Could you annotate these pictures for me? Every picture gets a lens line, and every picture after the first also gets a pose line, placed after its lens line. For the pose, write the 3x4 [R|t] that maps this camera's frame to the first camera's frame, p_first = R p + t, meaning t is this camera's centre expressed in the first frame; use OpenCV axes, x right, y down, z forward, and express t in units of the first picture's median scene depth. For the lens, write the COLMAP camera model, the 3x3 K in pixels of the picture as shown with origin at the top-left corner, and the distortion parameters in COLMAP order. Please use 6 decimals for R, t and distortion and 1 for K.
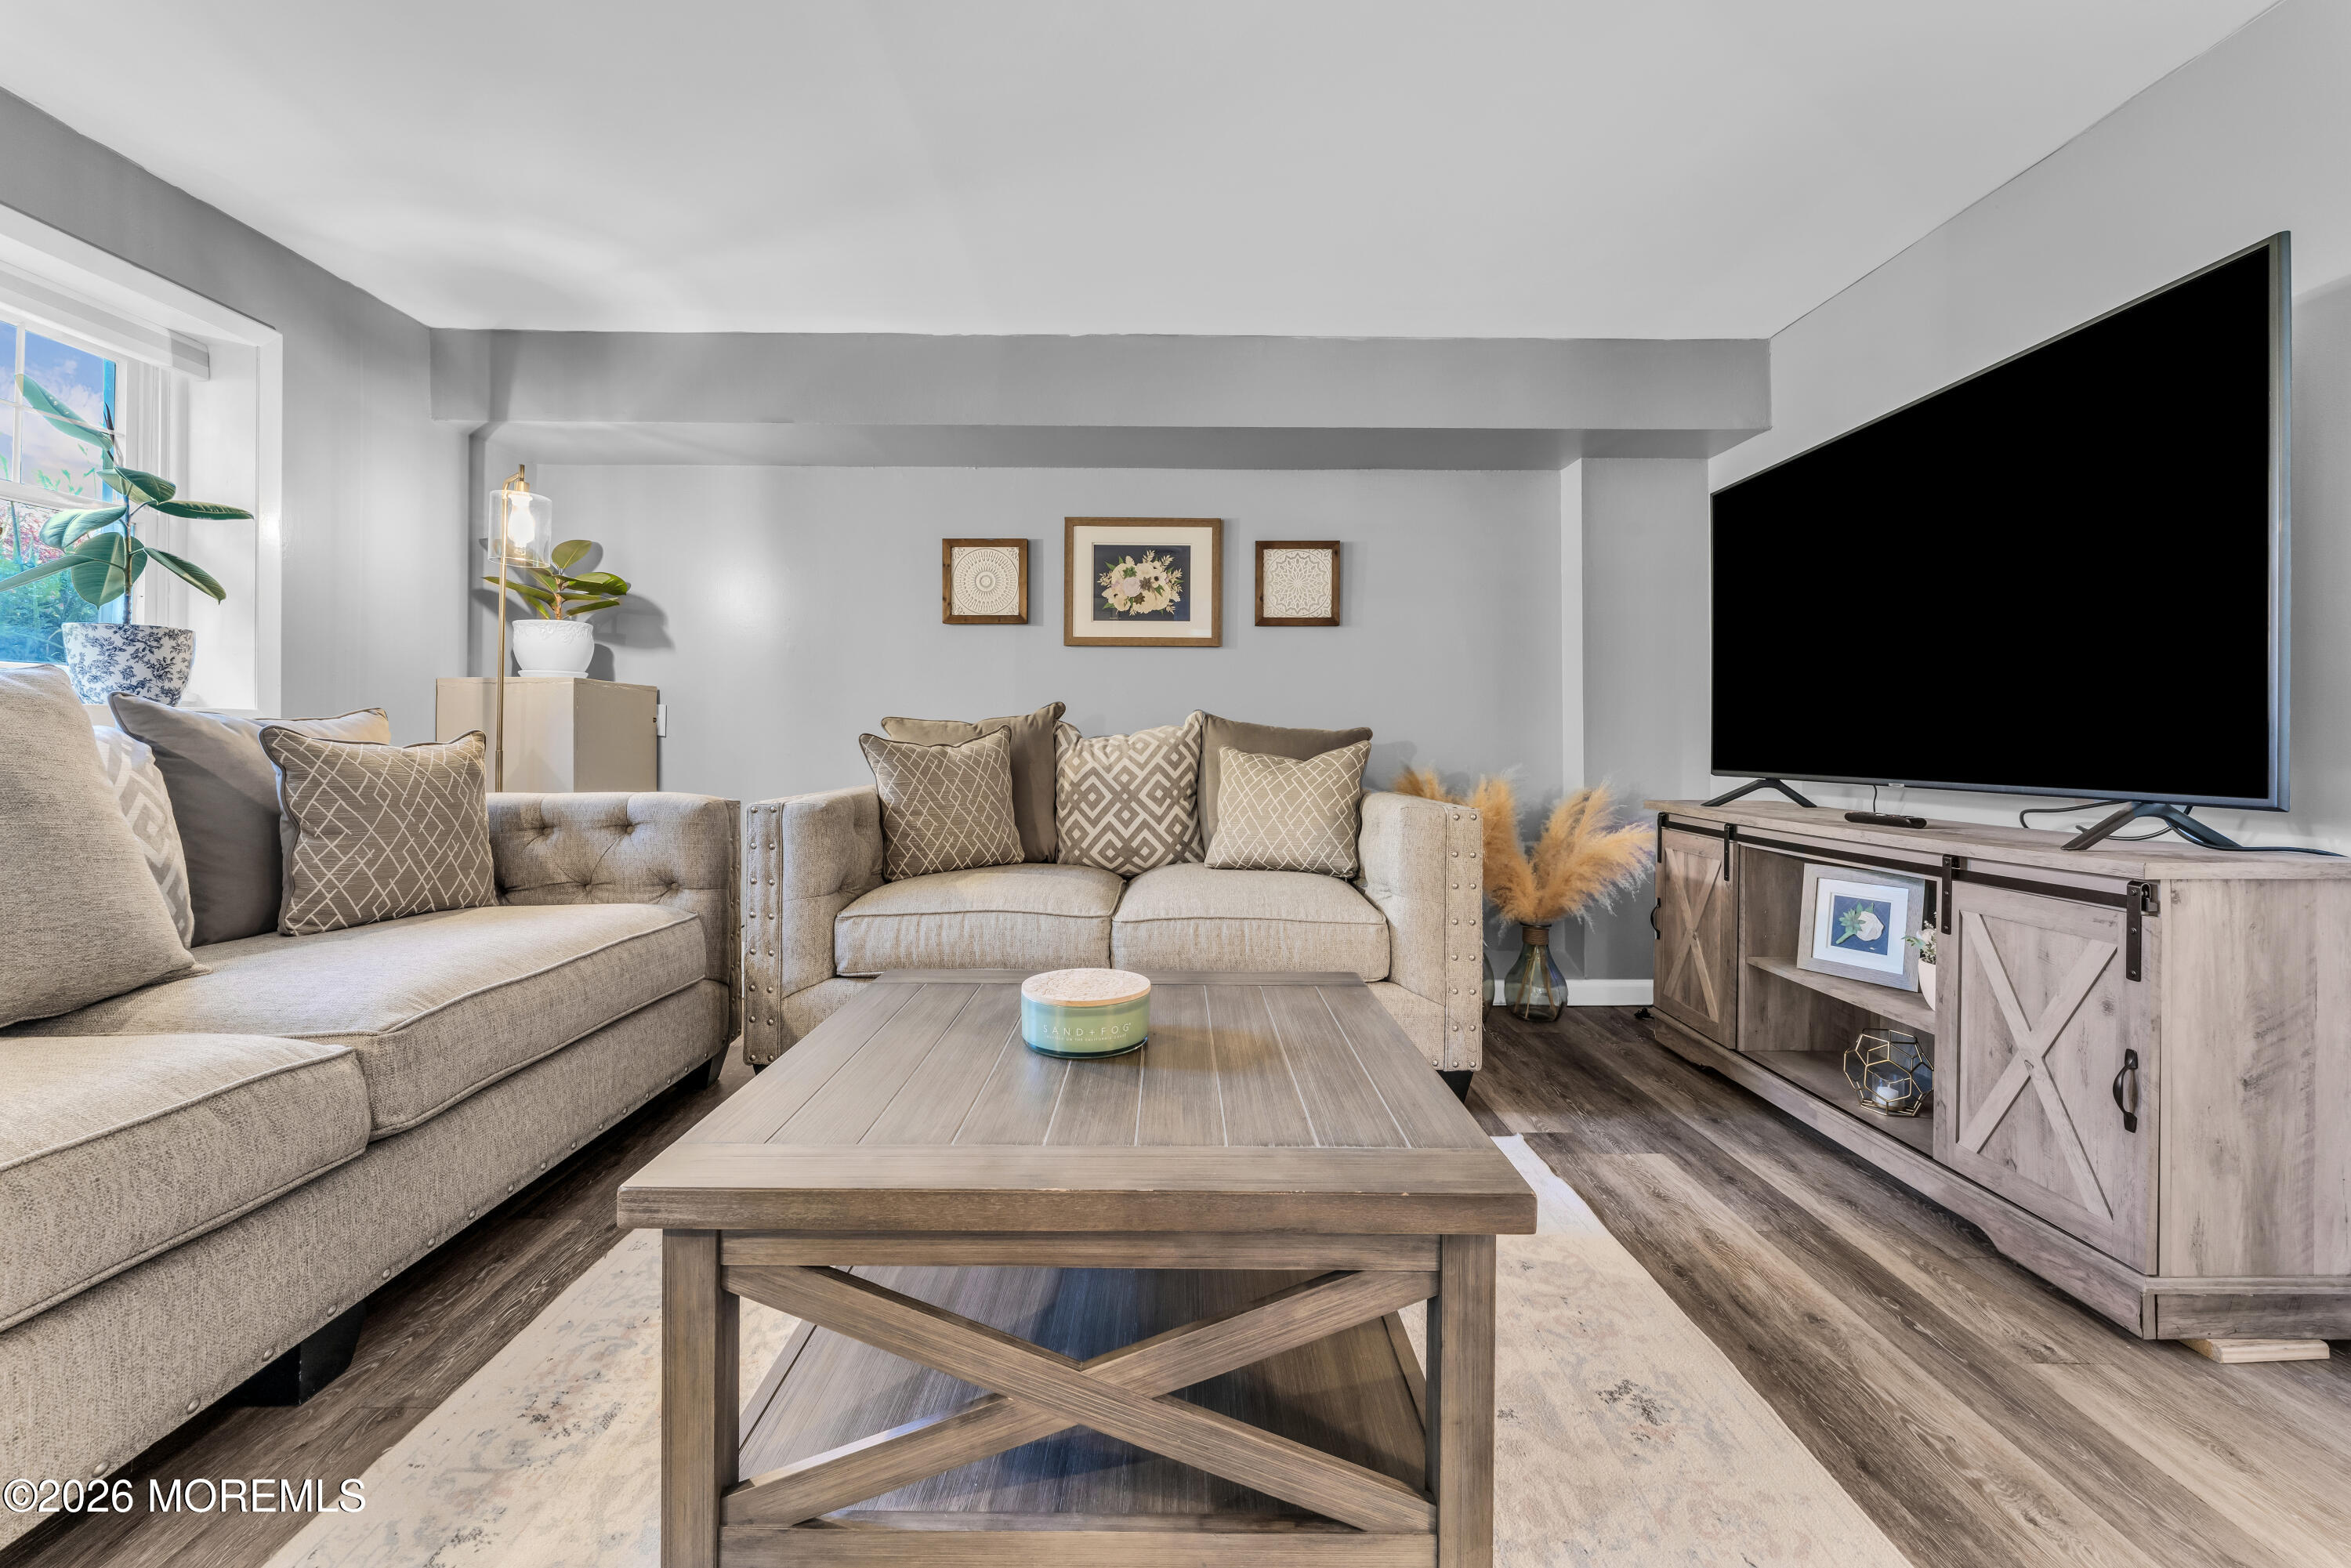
lens RADIAL K [[963.9, 0, 1178.4], [0, 963.9, 744.7], [0, 0, 1]] dist [-0.002701, -0.000514]
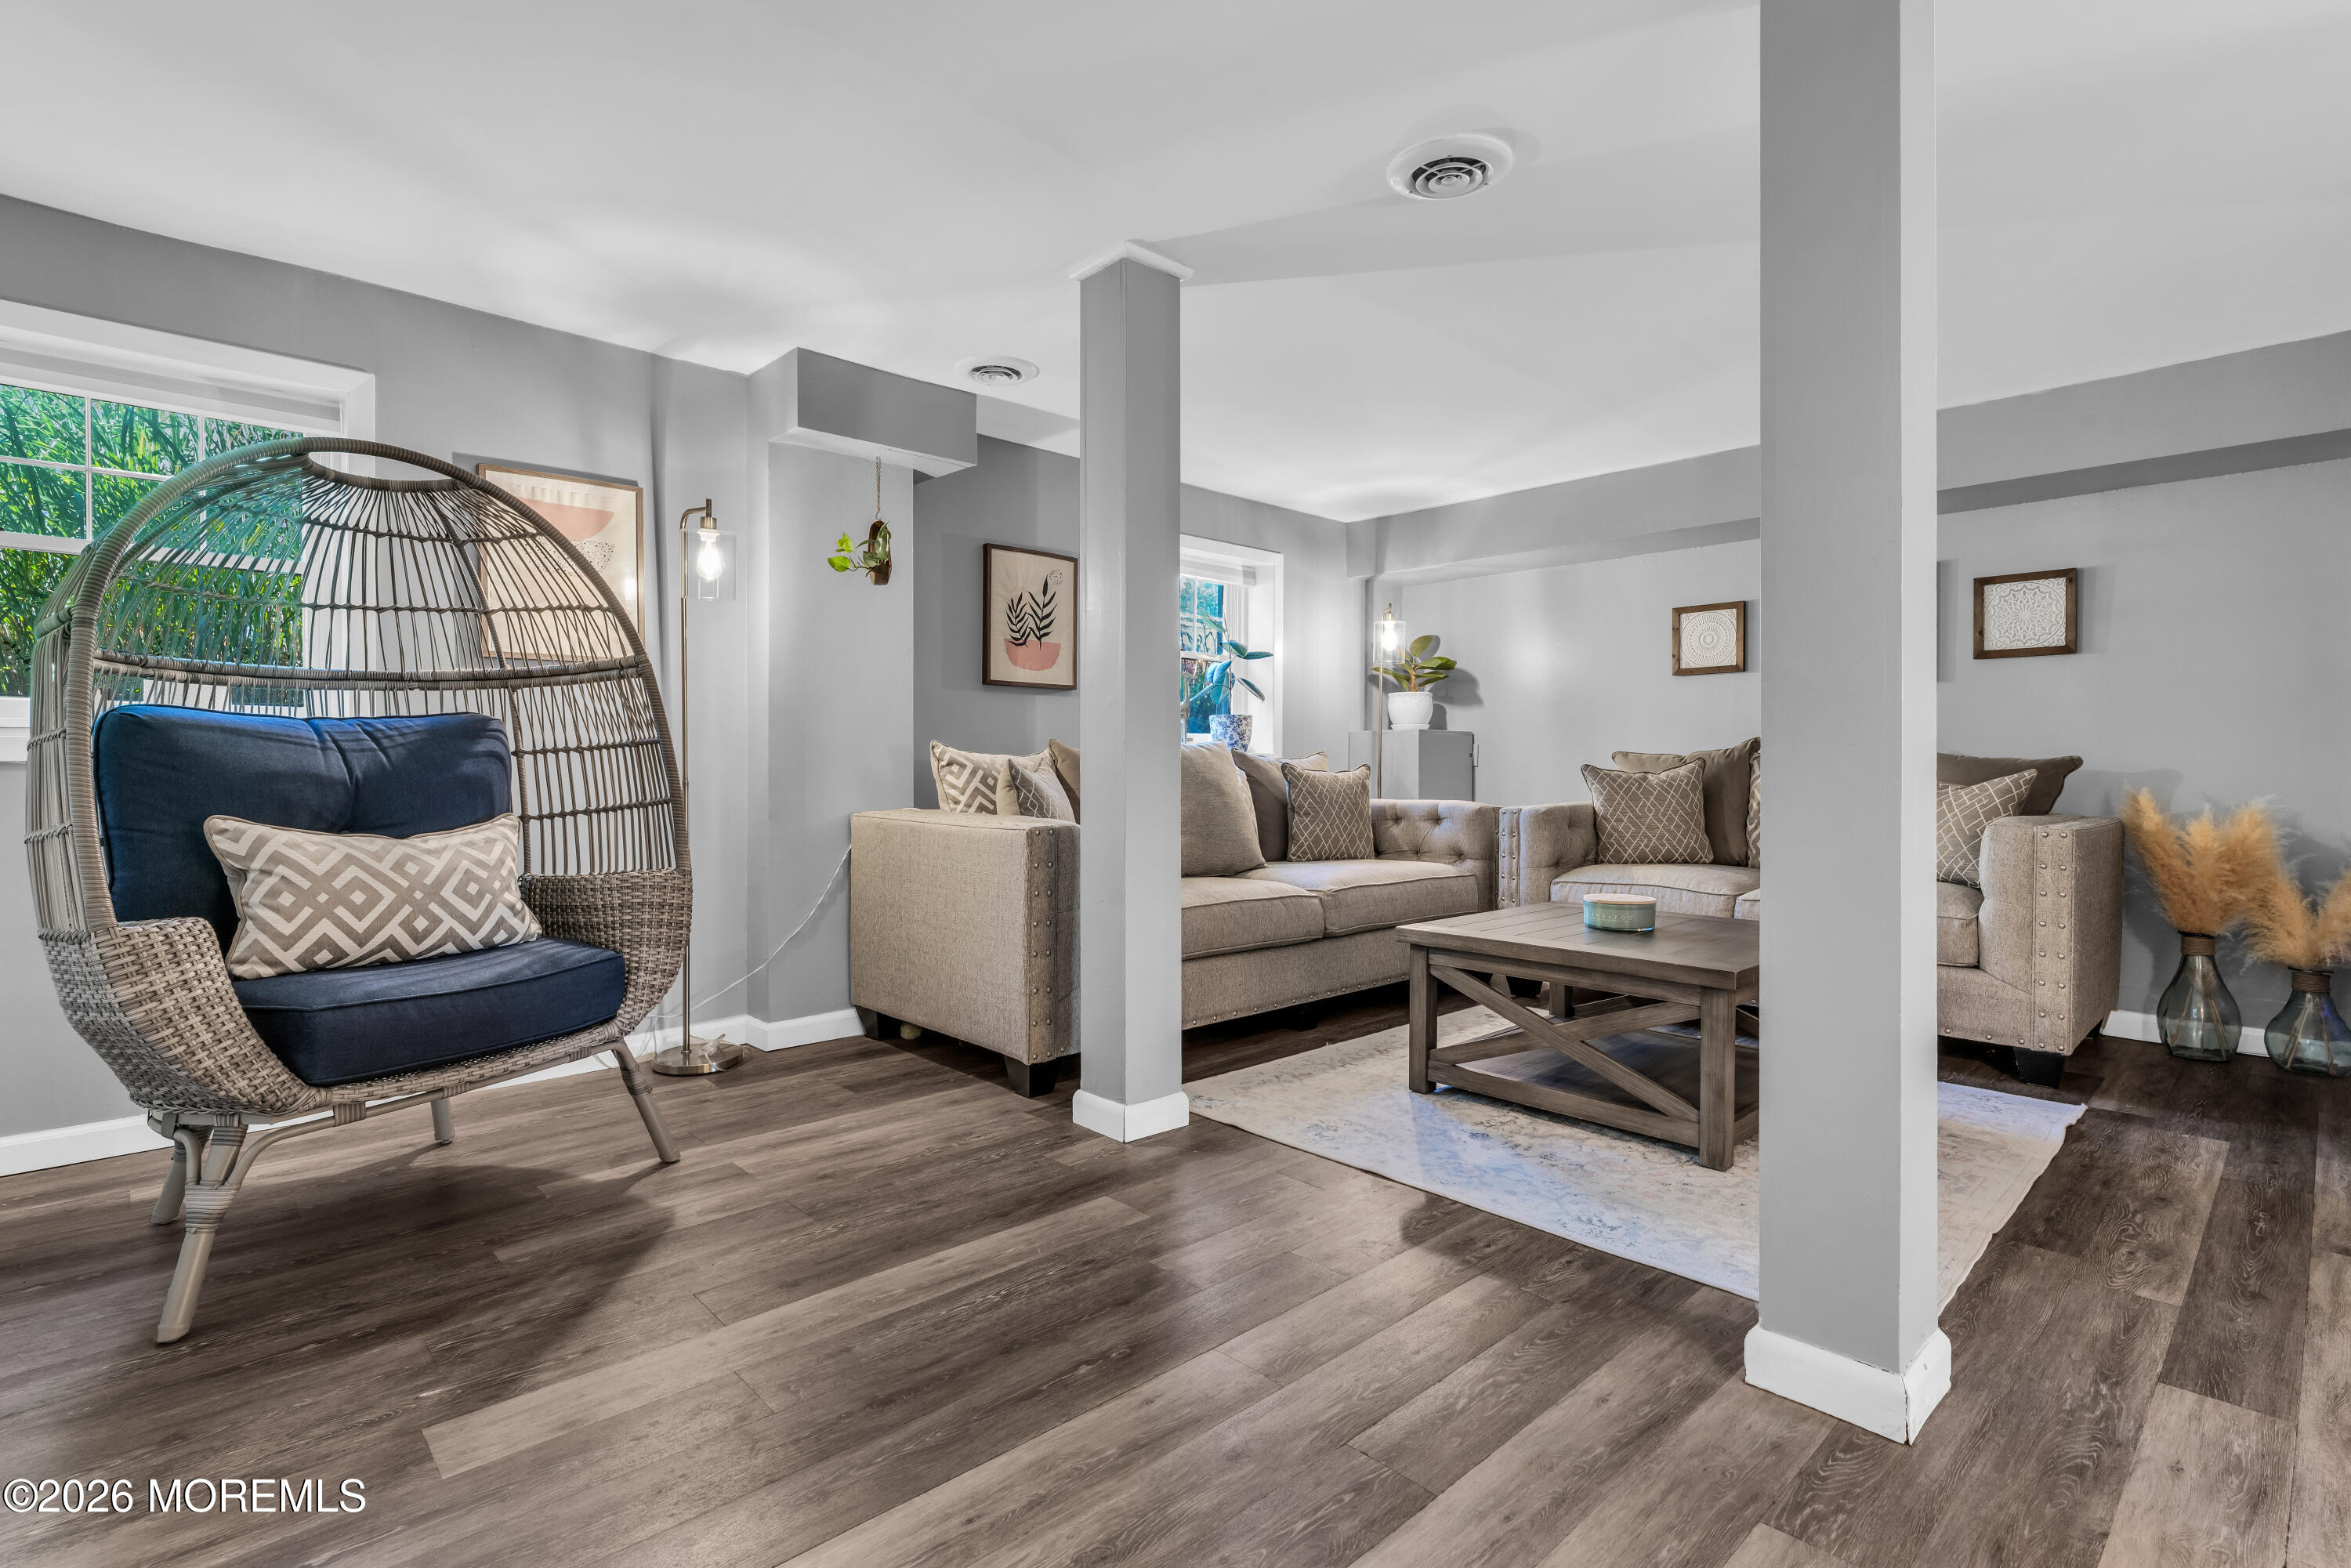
lens RADIAL K [[1143.2, 0, 1172.4], [0, 1143.2, 772.7], [0, 0, 1]] dist [0.000837, 0.000063]
pose [[0.686051, 0.001678, -0.727551, 0.569480], [-0.001760, 0.999998, 0.000646, 0.001066], [0.727551, 0.000837, 0.686053, -0.719943]]
